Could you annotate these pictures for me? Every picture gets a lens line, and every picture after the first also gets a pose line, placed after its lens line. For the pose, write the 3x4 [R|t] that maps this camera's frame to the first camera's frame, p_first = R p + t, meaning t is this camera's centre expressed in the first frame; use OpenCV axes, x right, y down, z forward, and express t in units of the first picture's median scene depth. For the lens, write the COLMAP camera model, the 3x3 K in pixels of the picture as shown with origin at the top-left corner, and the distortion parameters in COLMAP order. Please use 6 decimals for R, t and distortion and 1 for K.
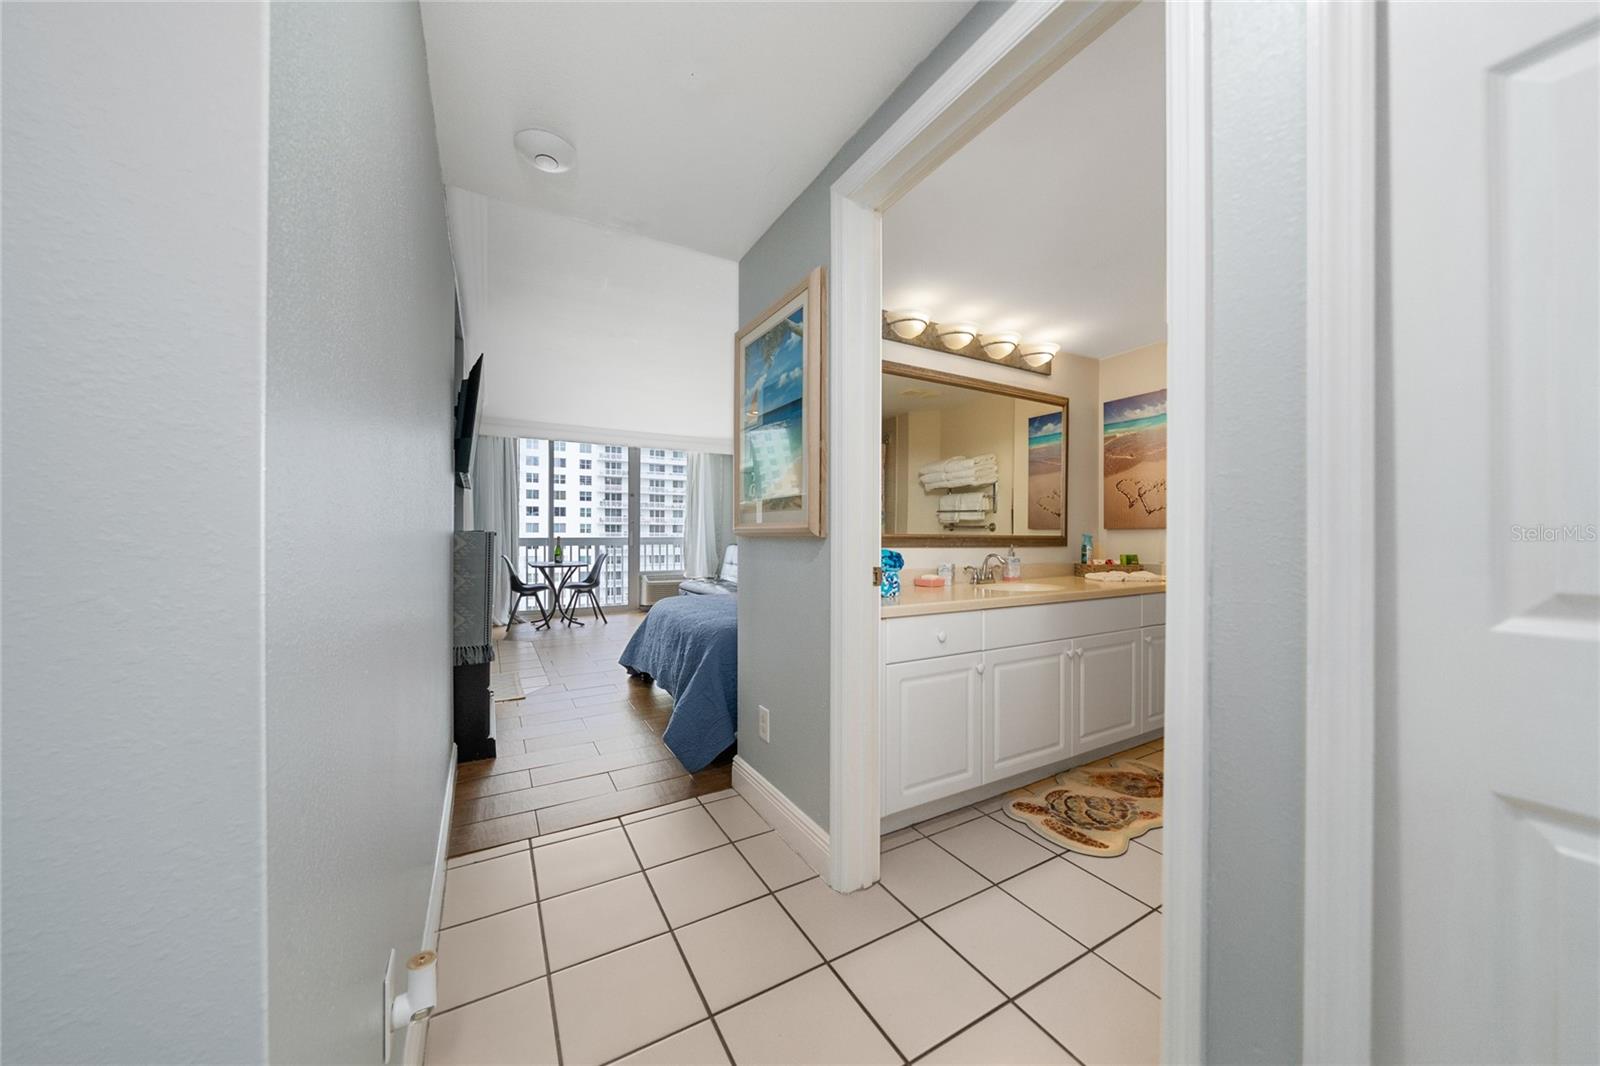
lens RADIAL K [[545.3, 0, 797.4], [0, 545.3, 541.0], [0, 0, 1]] dist [-0.000581, -0.000007]
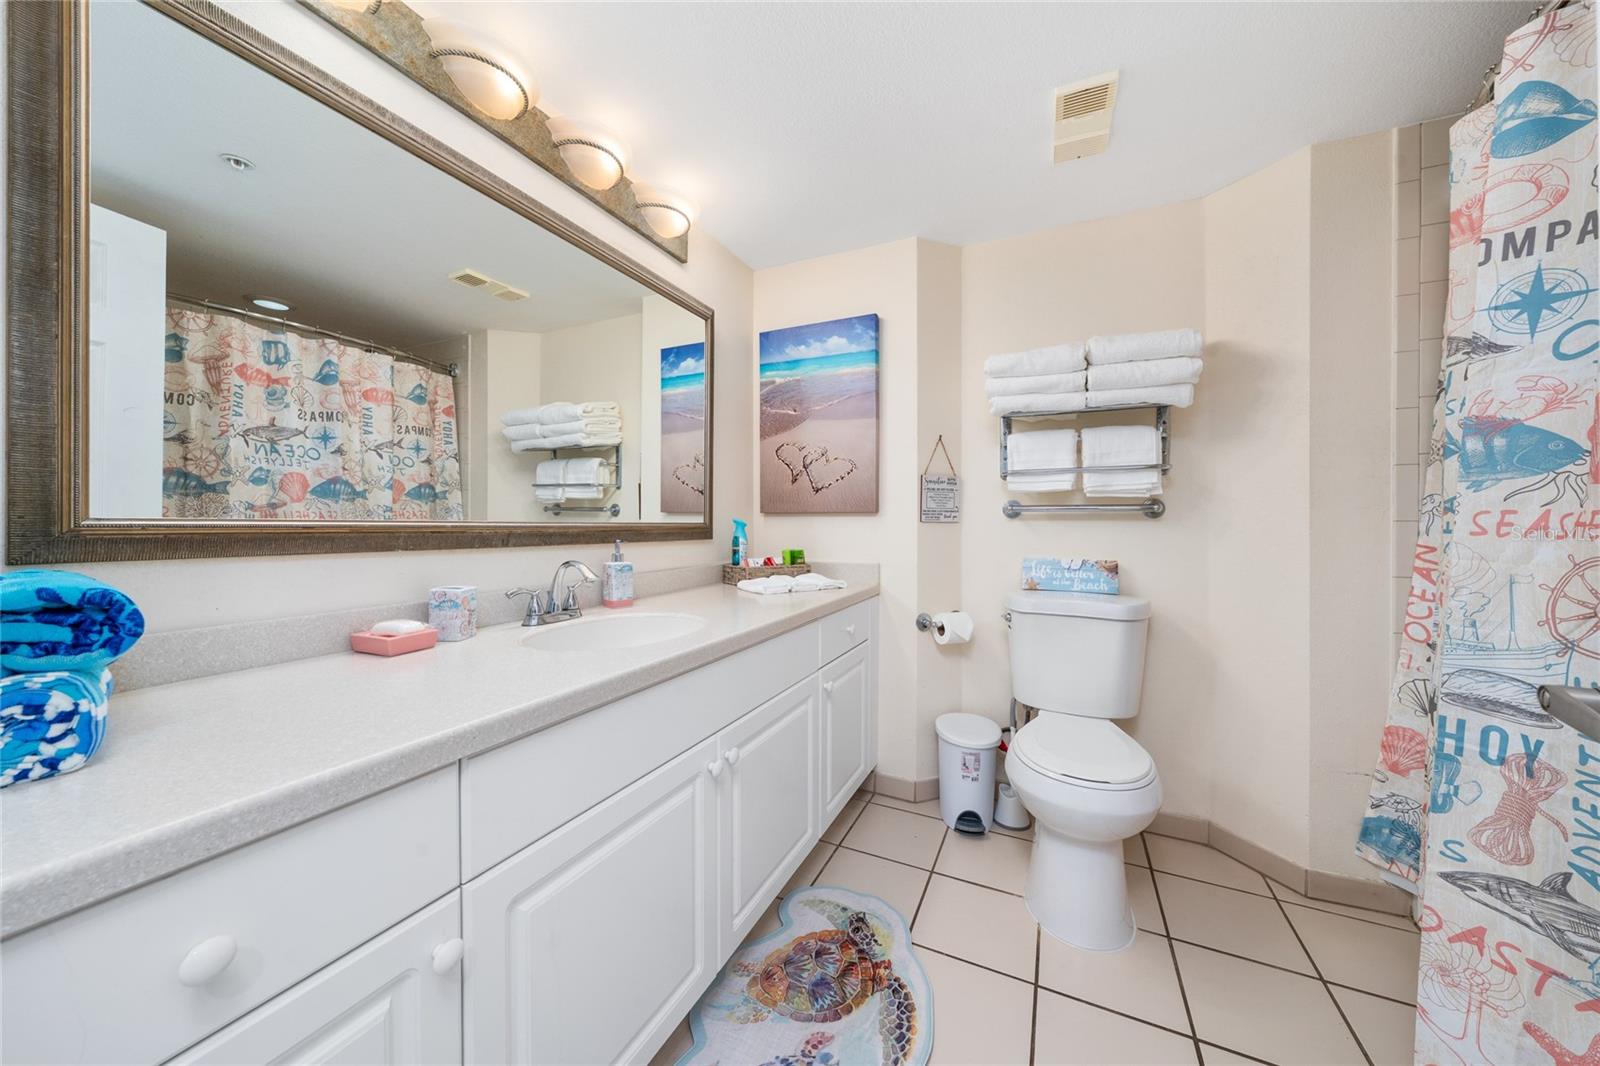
lens RADIAL K [[541.1, 0, 805.4], [0, 541.1, 517.5], [0, 0, 1]] dist [0.000582, 0.000090]
pose [[0.813292, 0.004788, 0.581837, 0.211870], [0.005751, 0.999851, -0.016267, -0.004964], [-0.581828, 0.016576, 0.813143, 0.415687]]
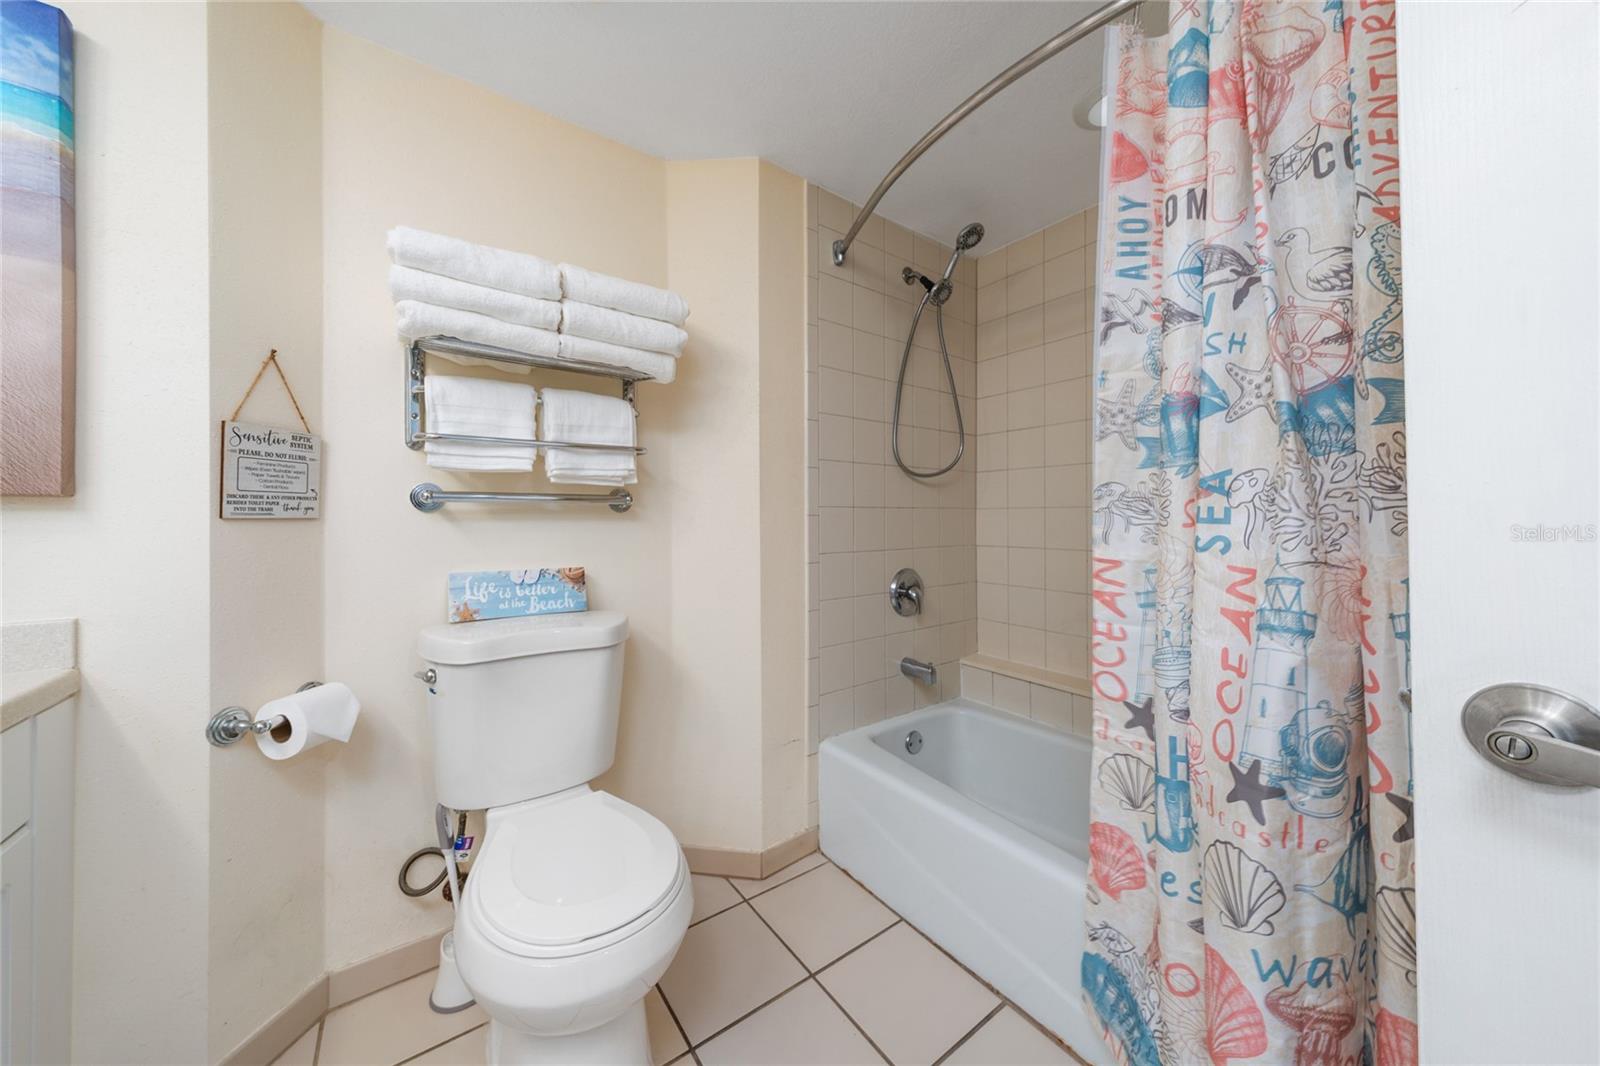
lens RADIAL K [[541.1, 0, 805.4], [0, 541.1, 517.5], [0, 0, 1]] dist [0.000582, 0.000090]
pose [[-0.108780, 0.006823, 0.994042, 0.353731], [0.018409, 0.999819, -0.004848, -0.002108], [-0.993895, 0.017773, -0.108886, 0.560230]]
